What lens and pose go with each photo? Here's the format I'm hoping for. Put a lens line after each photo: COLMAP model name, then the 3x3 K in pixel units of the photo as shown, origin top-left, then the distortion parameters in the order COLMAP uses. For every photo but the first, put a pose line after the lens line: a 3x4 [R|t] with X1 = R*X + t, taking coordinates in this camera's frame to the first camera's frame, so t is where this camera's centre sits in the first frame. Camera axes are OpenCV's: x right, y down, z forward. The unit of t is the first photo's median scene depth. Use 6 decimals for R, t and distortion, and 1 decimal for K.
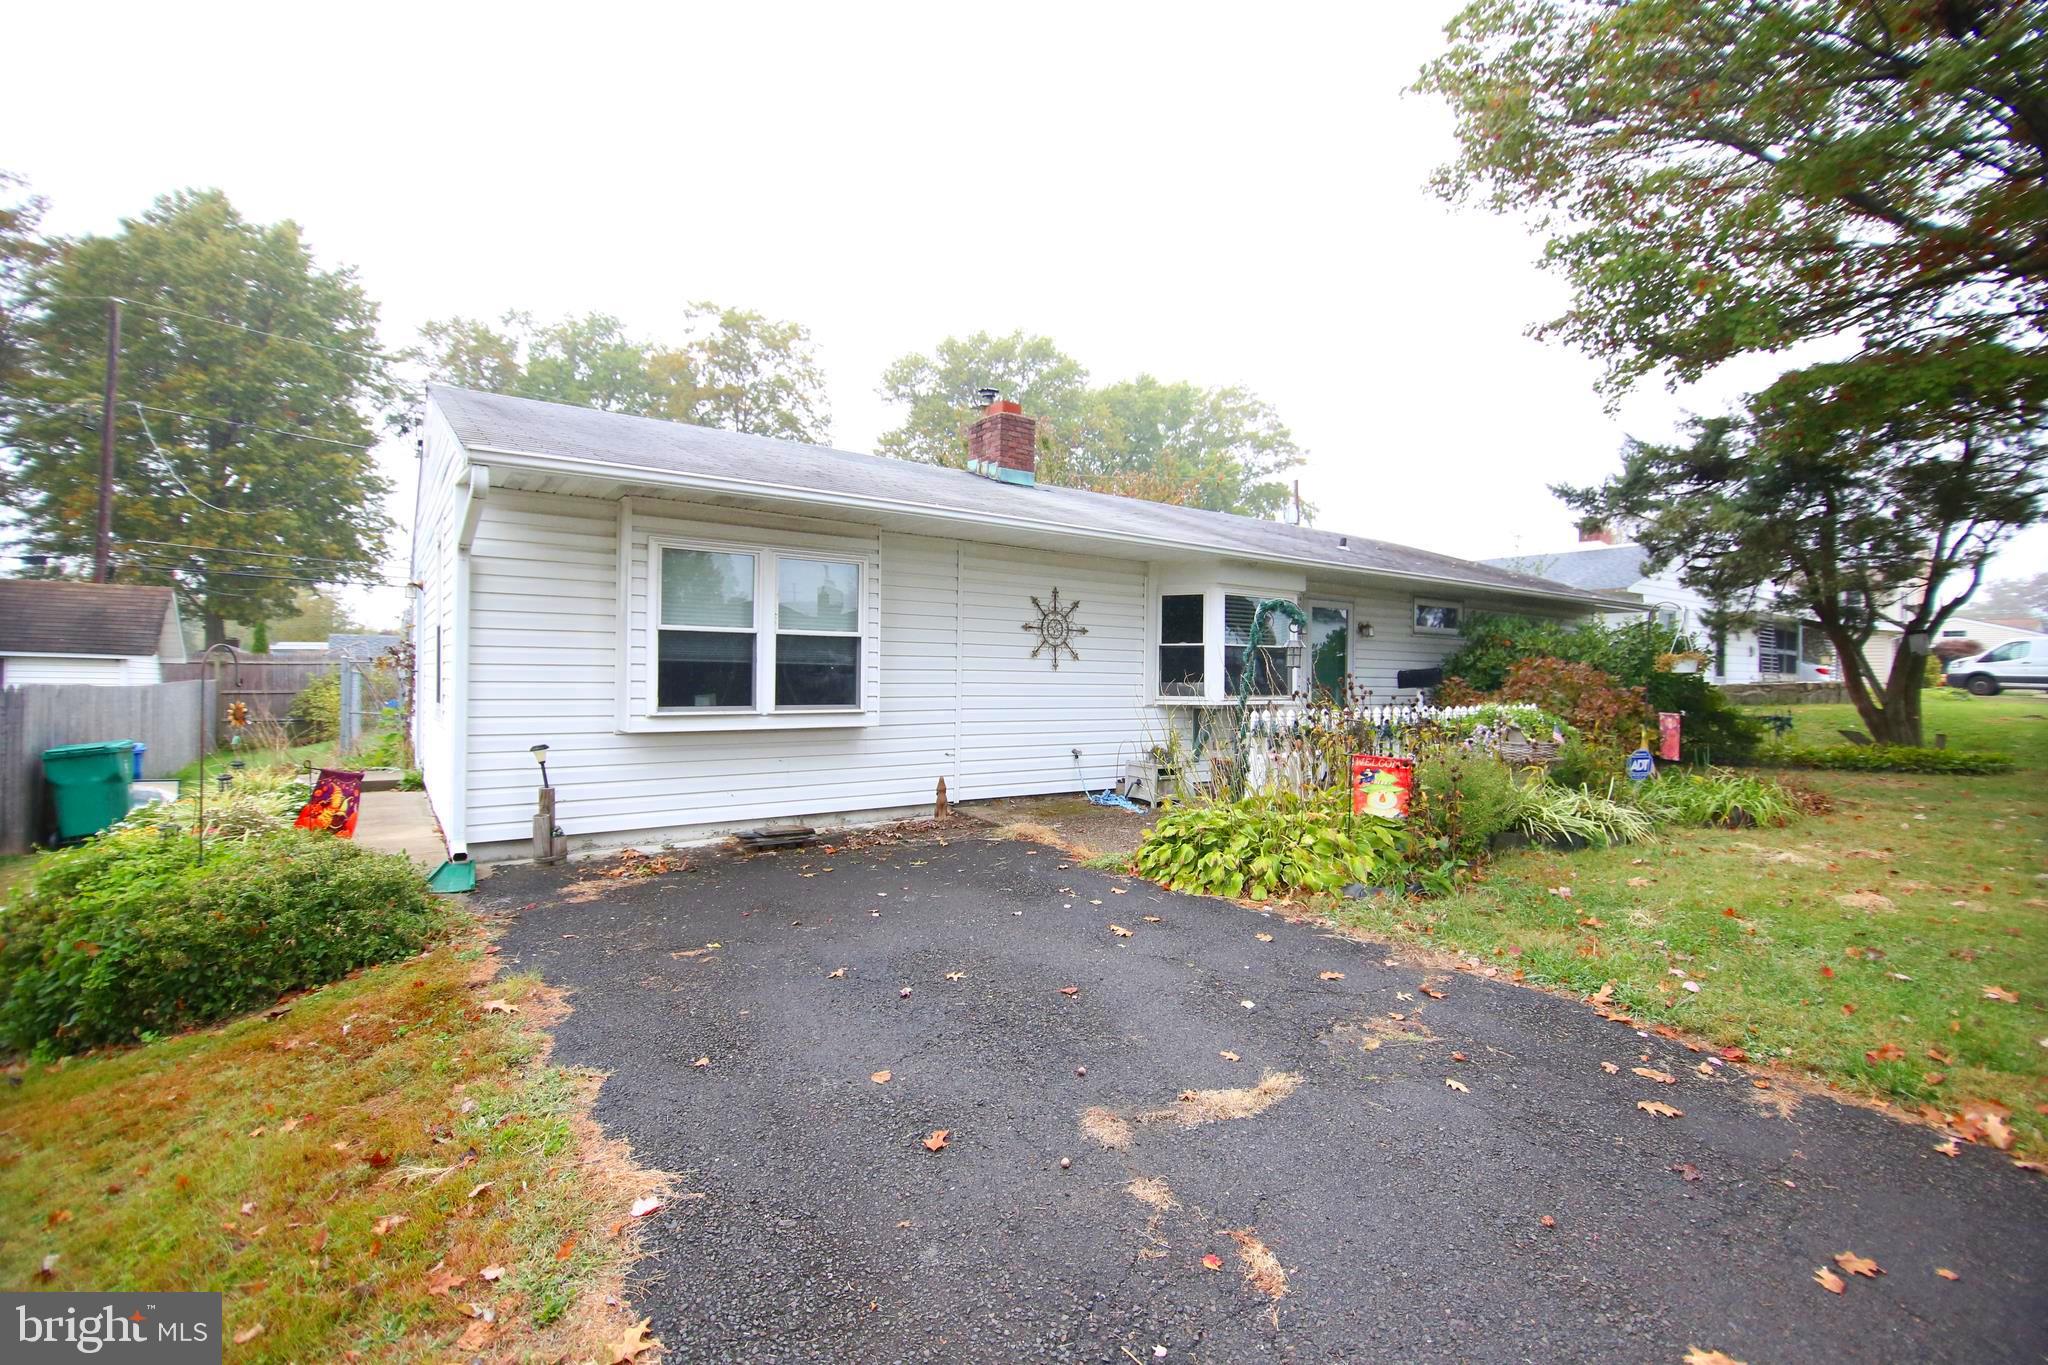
lens RADIAL K [[913.8, 0, 1021.4], [0, 913.8, 674.2], [0, 0, 1]] dist [-0.003181, -0.009878]
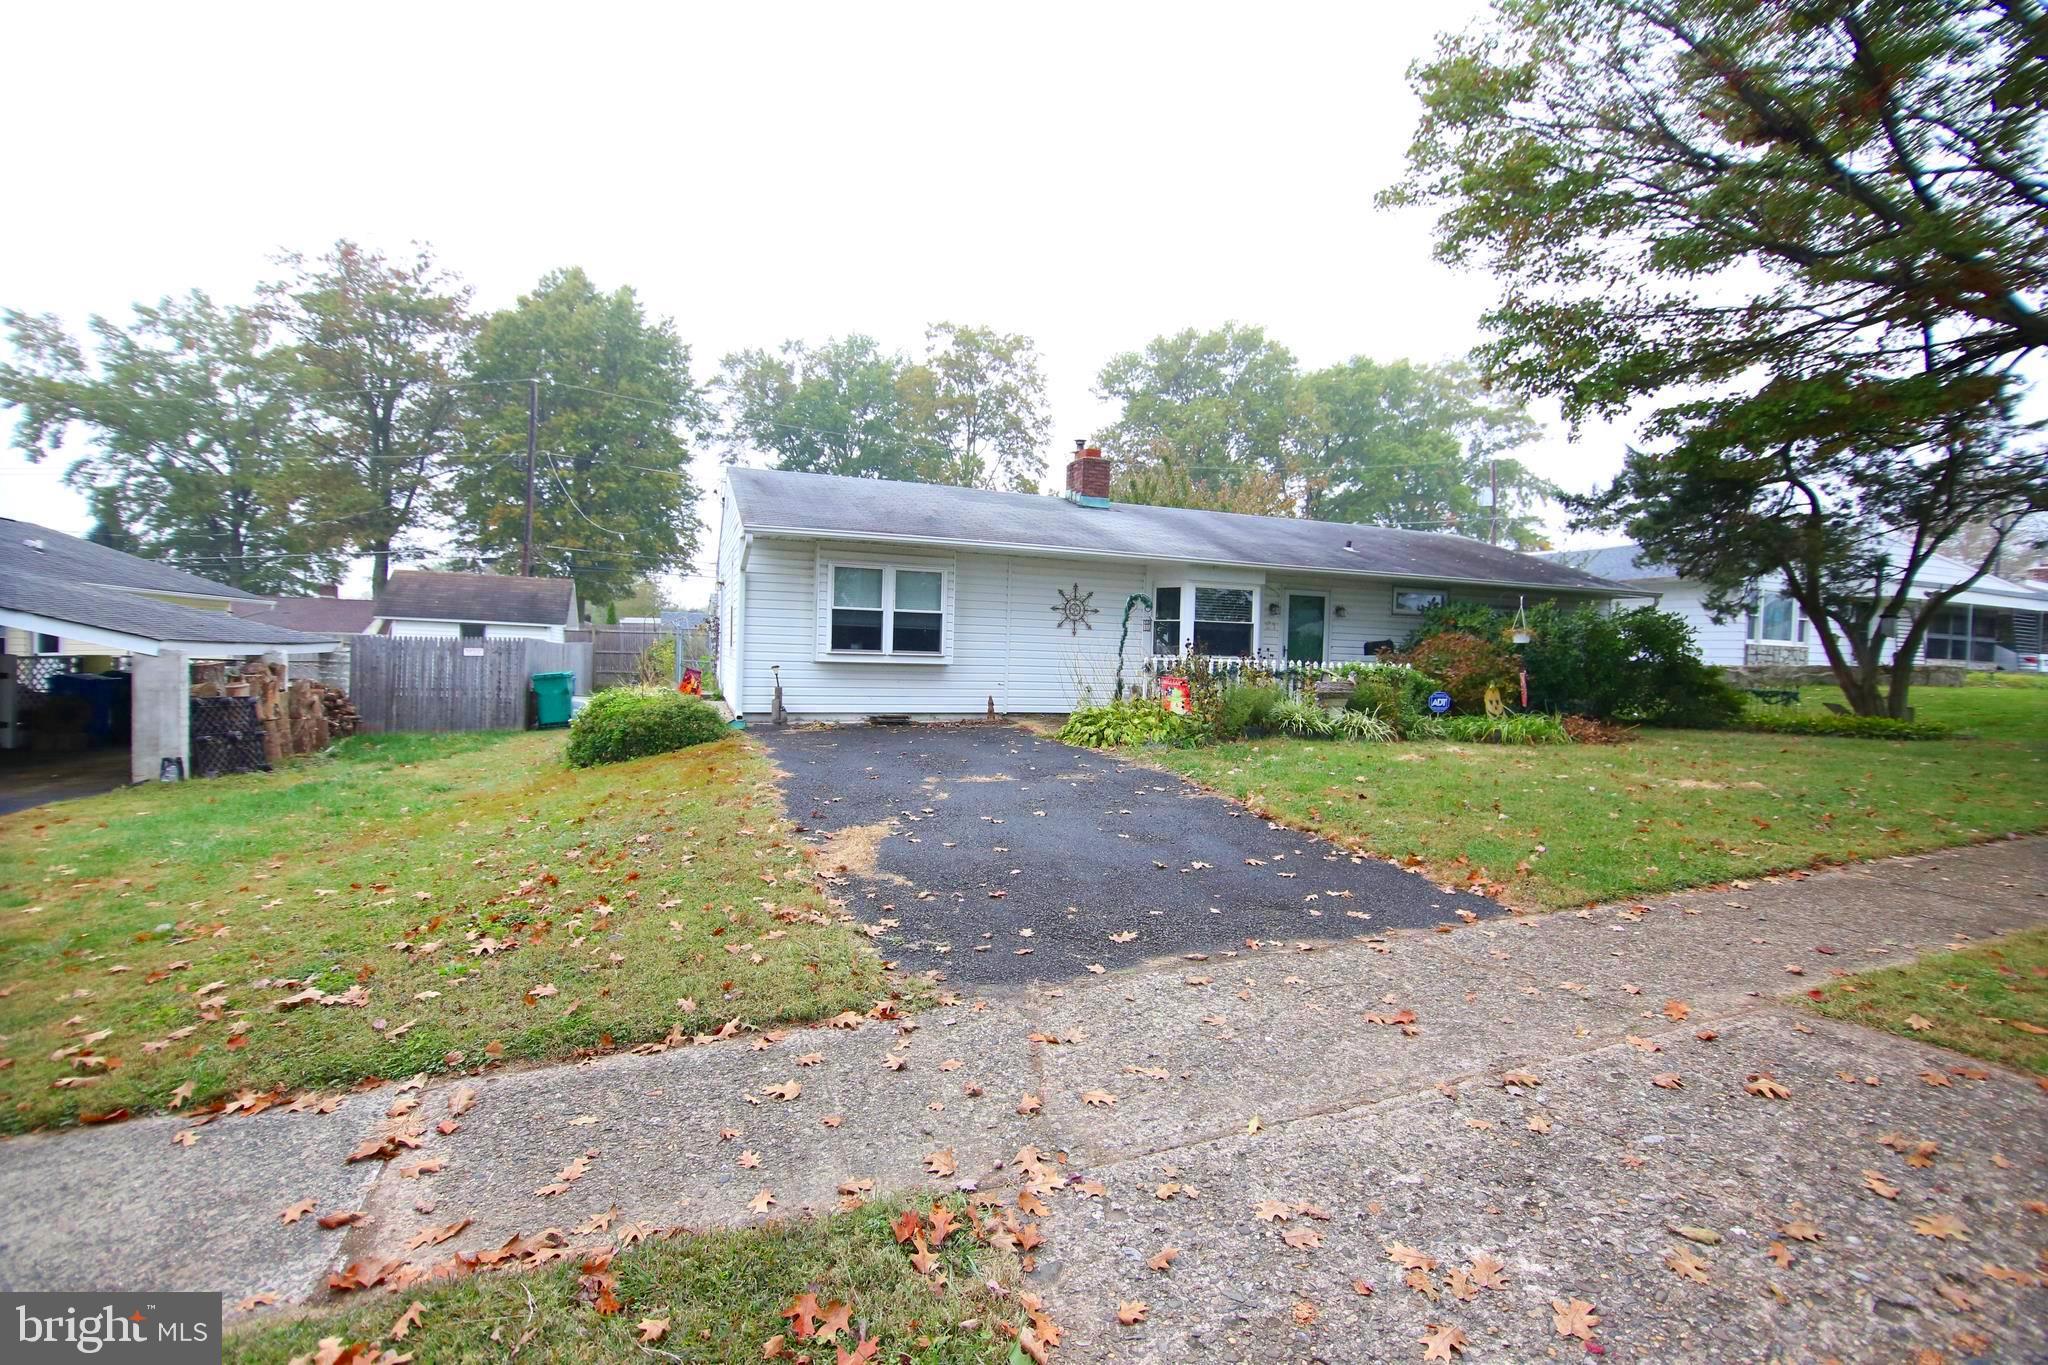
lens RADIAL K [[913.8, 0, 1021.4], [0, 913.8, 674.2], [0, 0, 1]] dist [-0.003181, -0.009878]
pose [[0.965418, 0.022440, -0.259740, 0.289874], [-0.017170, 0.999599, 0.022538, 0.022830], [0.260141, -0.017299, 0.965416, -0.448940]]
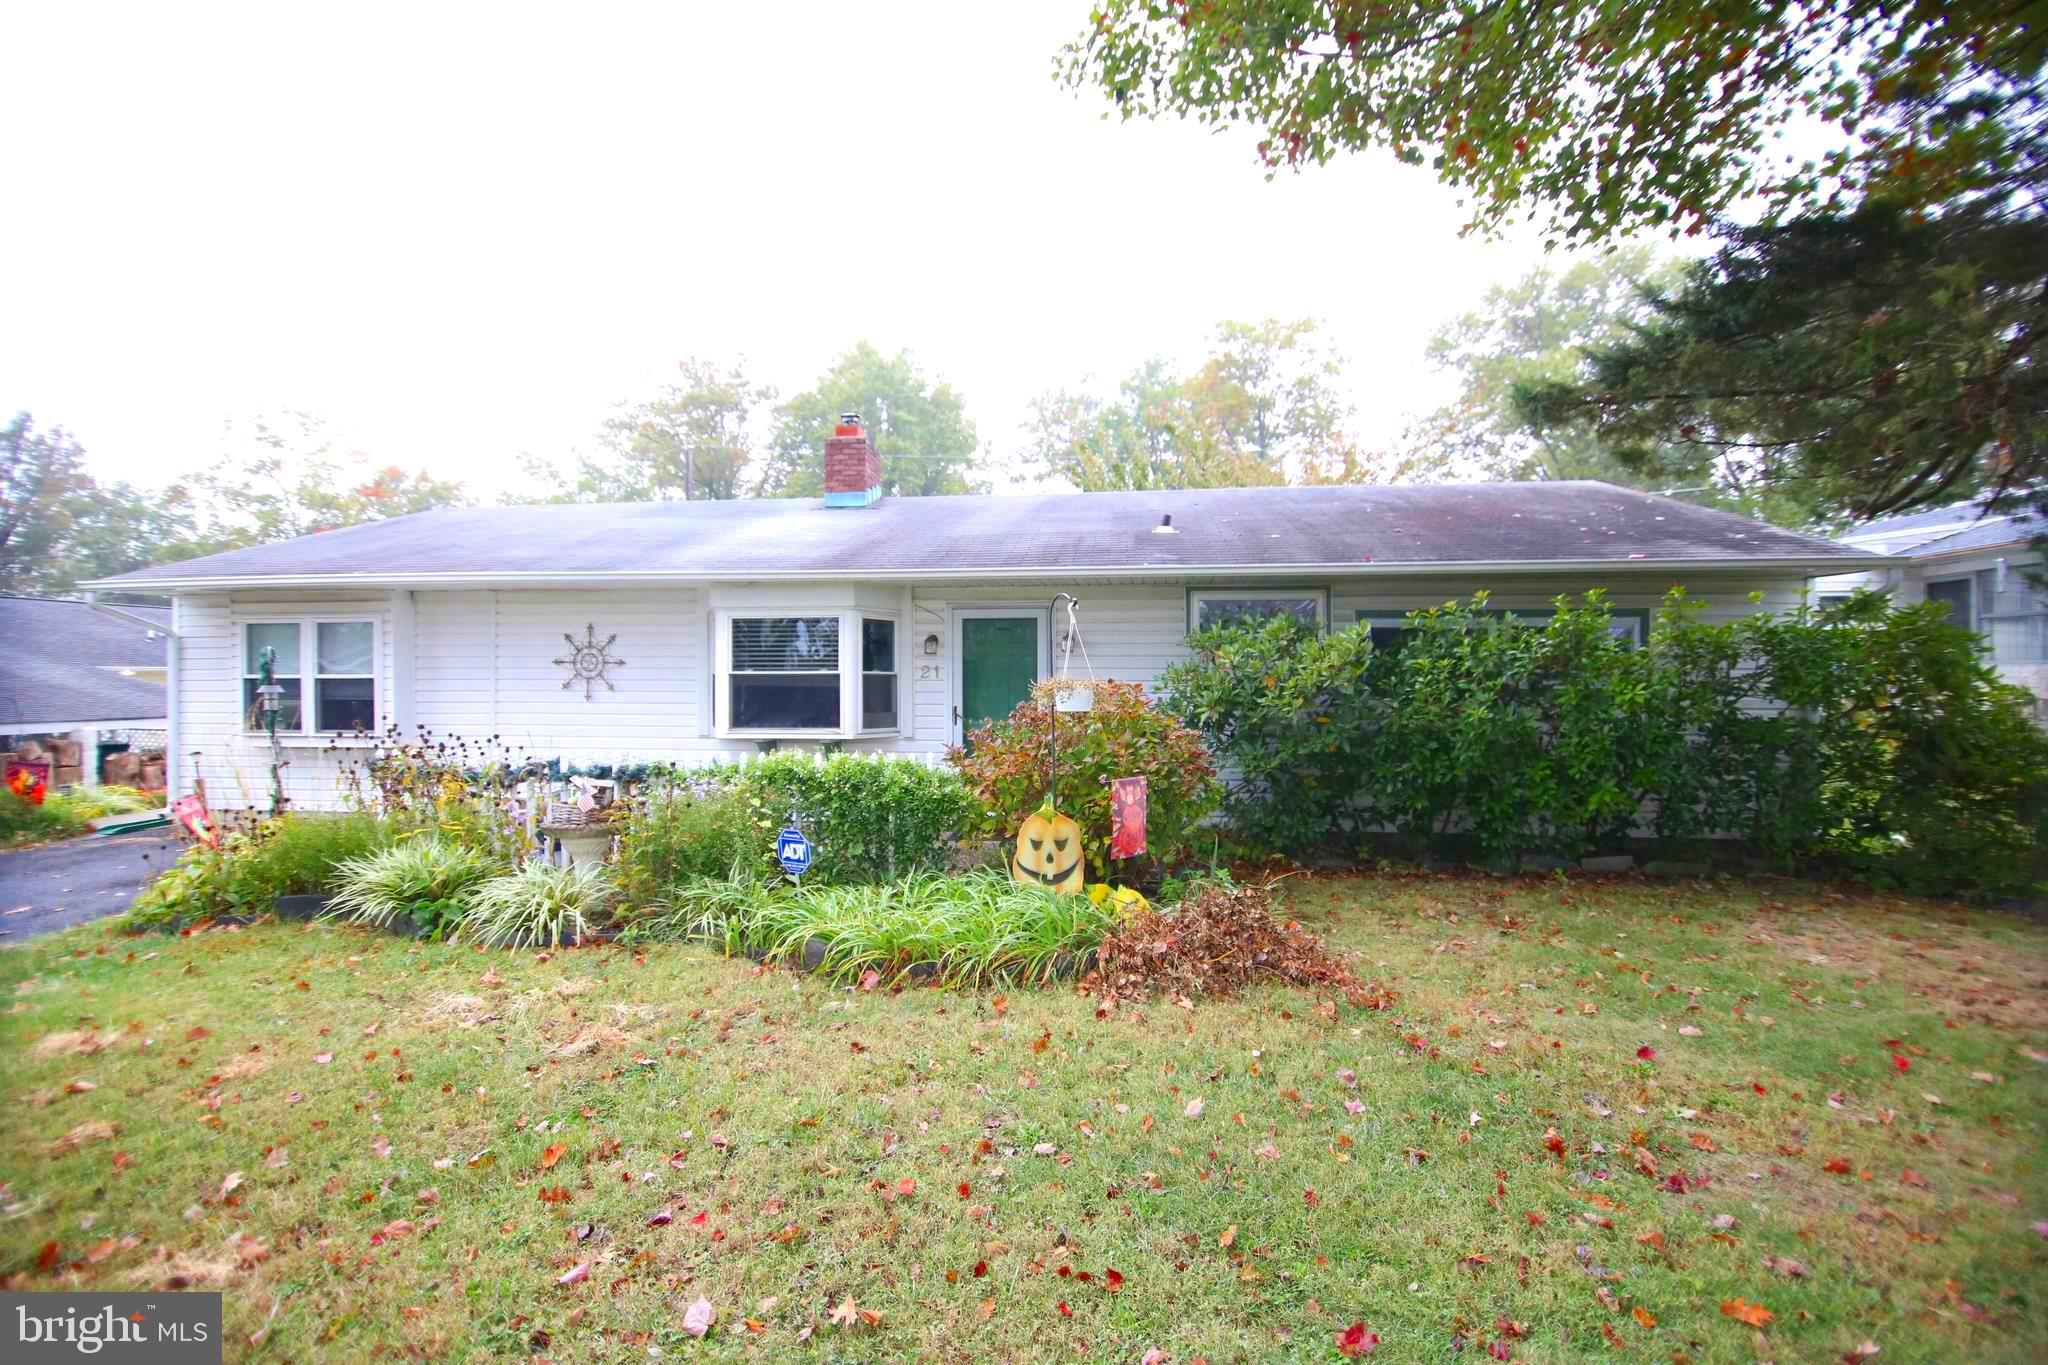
lens RADIAL K [[913.8, 0, 1021.4], [0, 913.8, 674.2], [0, 0, 1]] dist [-0.003181, -0.009878]
pose [[0.742289, -0.012819, -0.669957, 0.903515], [0.010938, 0.999916, -0.007014, -0.017952], [0.669990, -0.002121, 0.742367, 0.436550]]
